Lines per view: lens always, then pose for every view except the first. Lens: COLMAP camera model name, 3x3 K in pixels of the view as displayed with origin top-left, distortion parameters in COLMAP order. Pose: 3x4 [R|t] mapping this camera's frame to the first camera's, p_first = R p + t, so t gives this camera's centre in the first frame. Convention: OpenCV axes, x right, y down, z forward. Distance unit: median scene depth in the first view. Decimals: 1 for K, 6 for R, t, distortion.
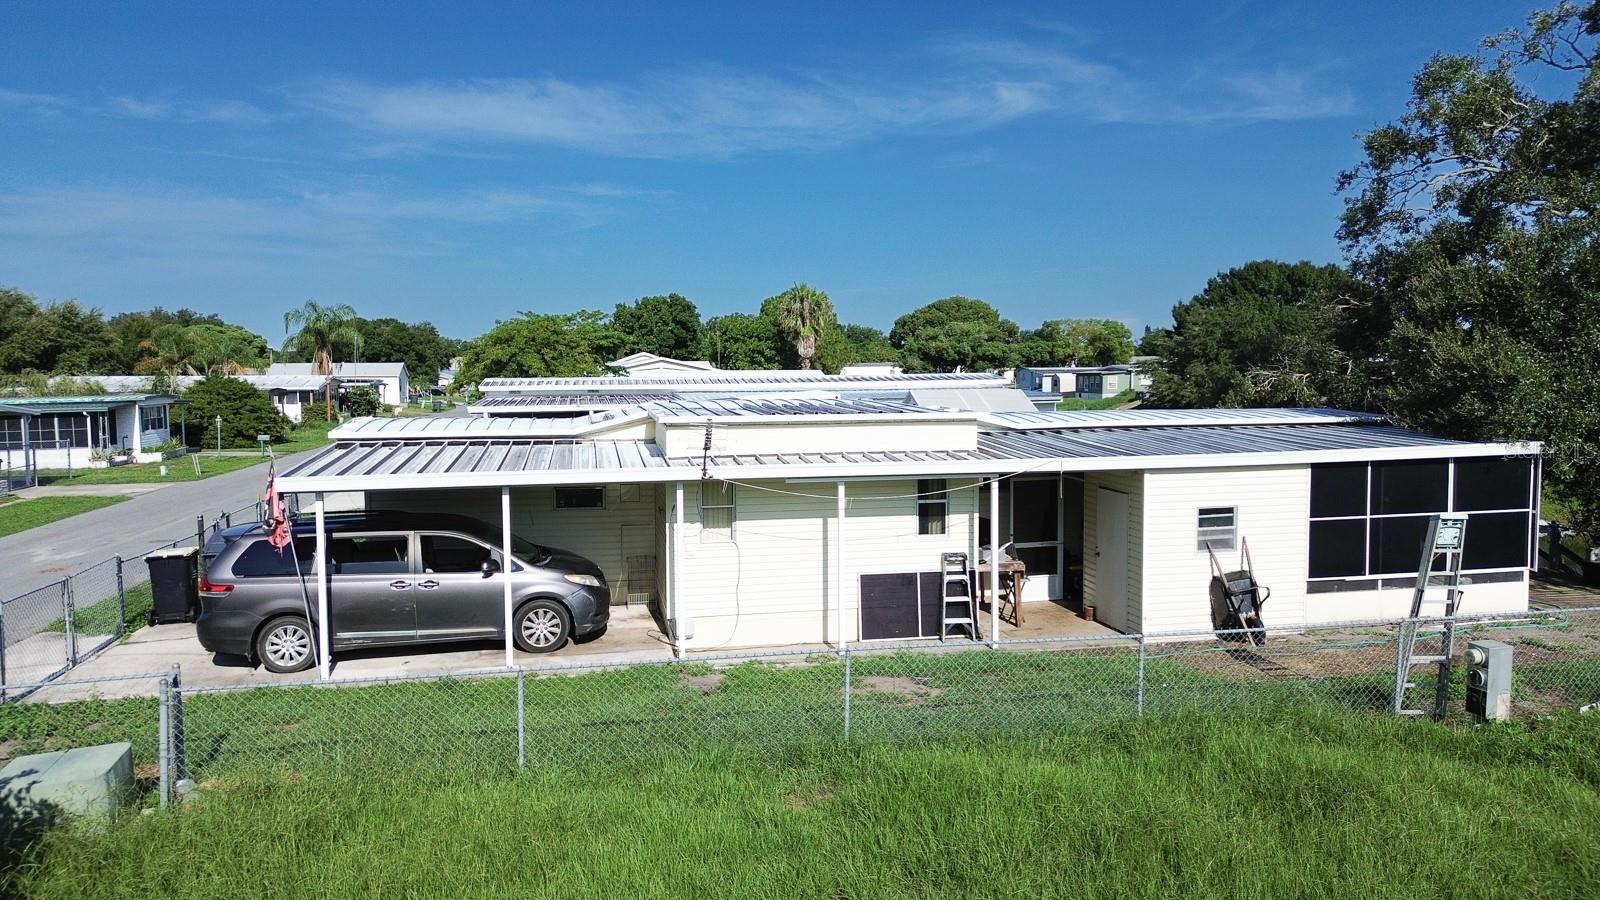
lens RADIAL K [[1138.7, 0, 800.0], [0, 1138.7, 450.0], [0, 0, 1]] dist [0.026986, -0.030448]
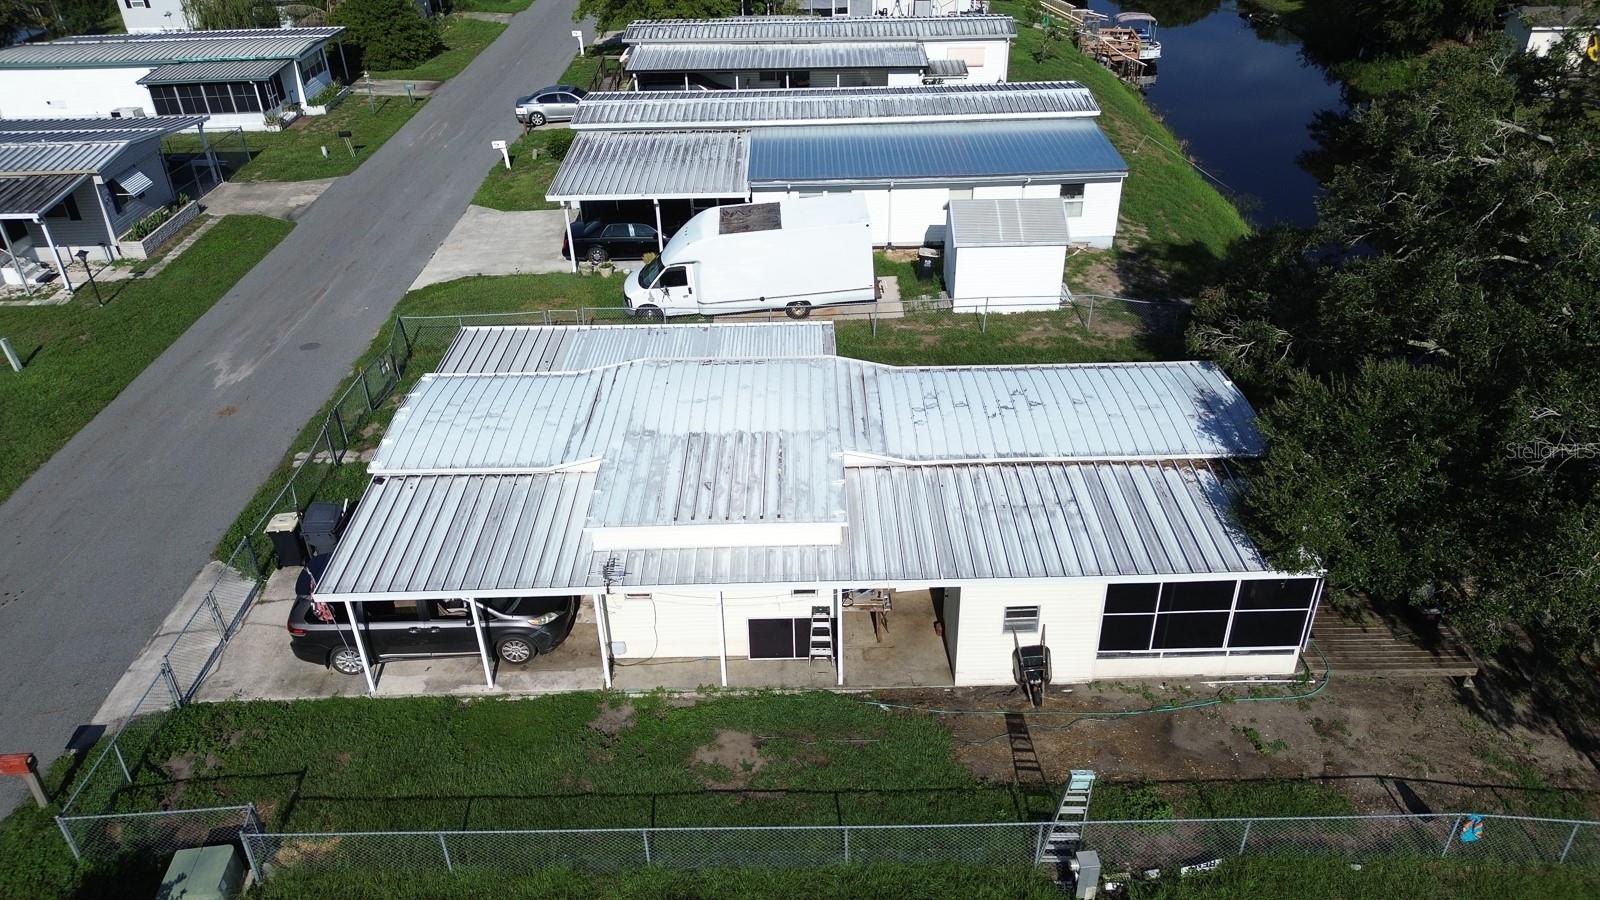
lens RADIAL K [[1138.7, 0, 800.0], [0, 1138.7, 450.0], [0, 0, 1]] dist [0.026986, -0.030448]
pose [[0.981967, 0.081965, -0.170363, 0.108820], [0.008368, 0.881401, 0.472294, -0.232677], [0.188870, -0.465202, 0.864821, -0.016297]]
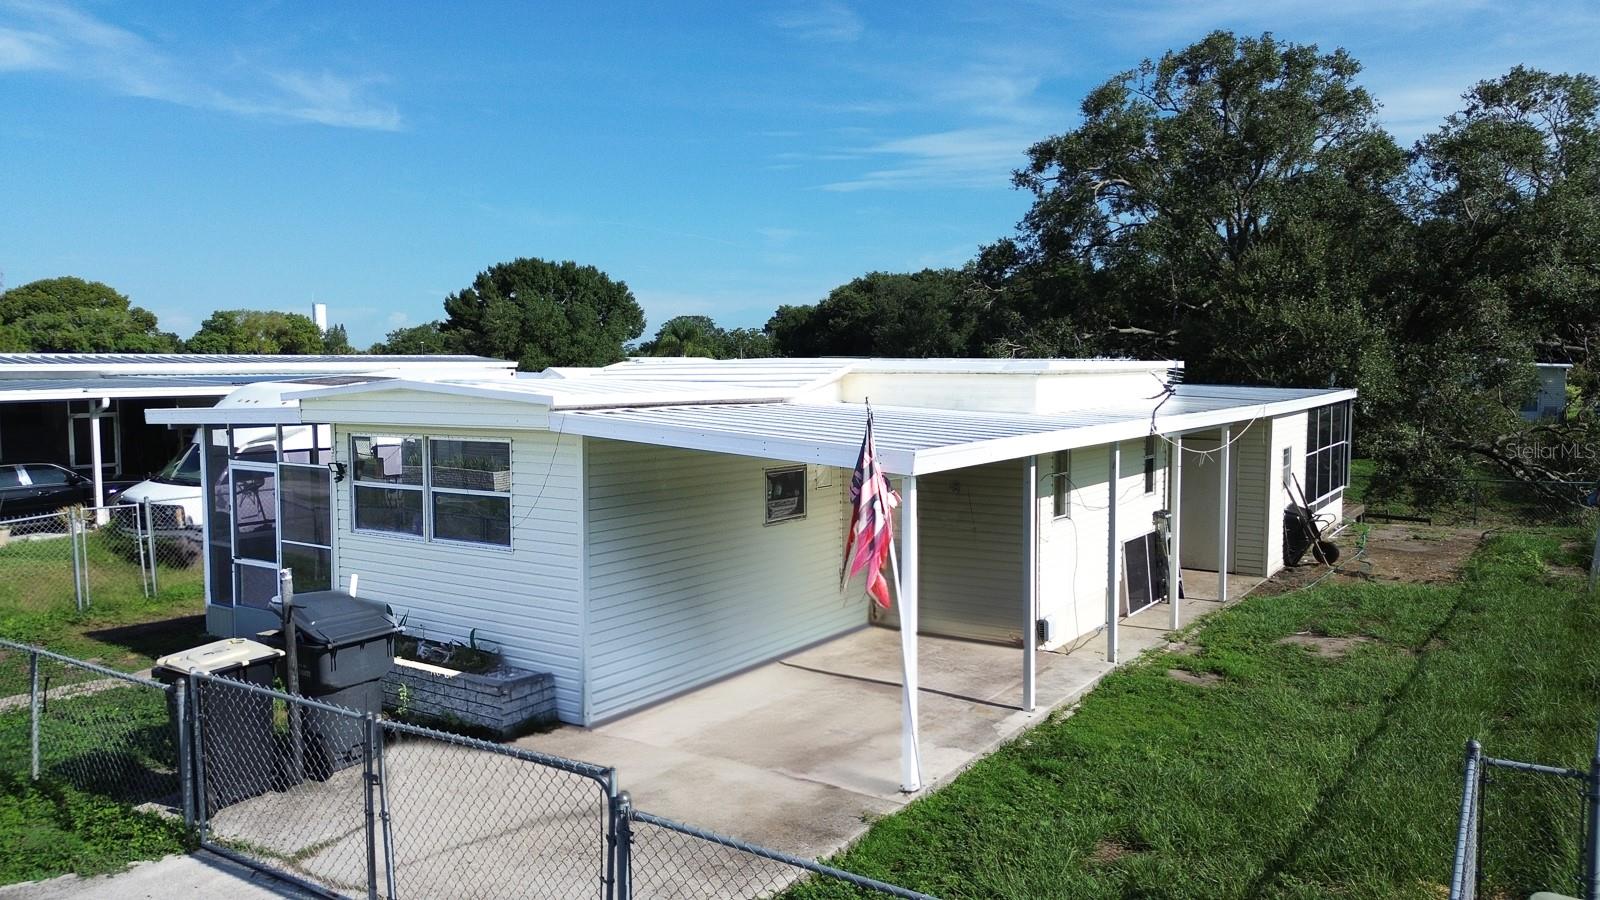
lens RADIAL K [[1138.7, 0, 800.0], [0, 1138.7, 450.0], [0, 0, 1]] dist [0.026986, -0.030448]
pose [[0.698991, -0.043547, 0.713804, -0.256388], [0.047493, 0.998767, 0.014425, 0.003873], [-0.713552, 0.023818, 0.700197, 0.185998]]
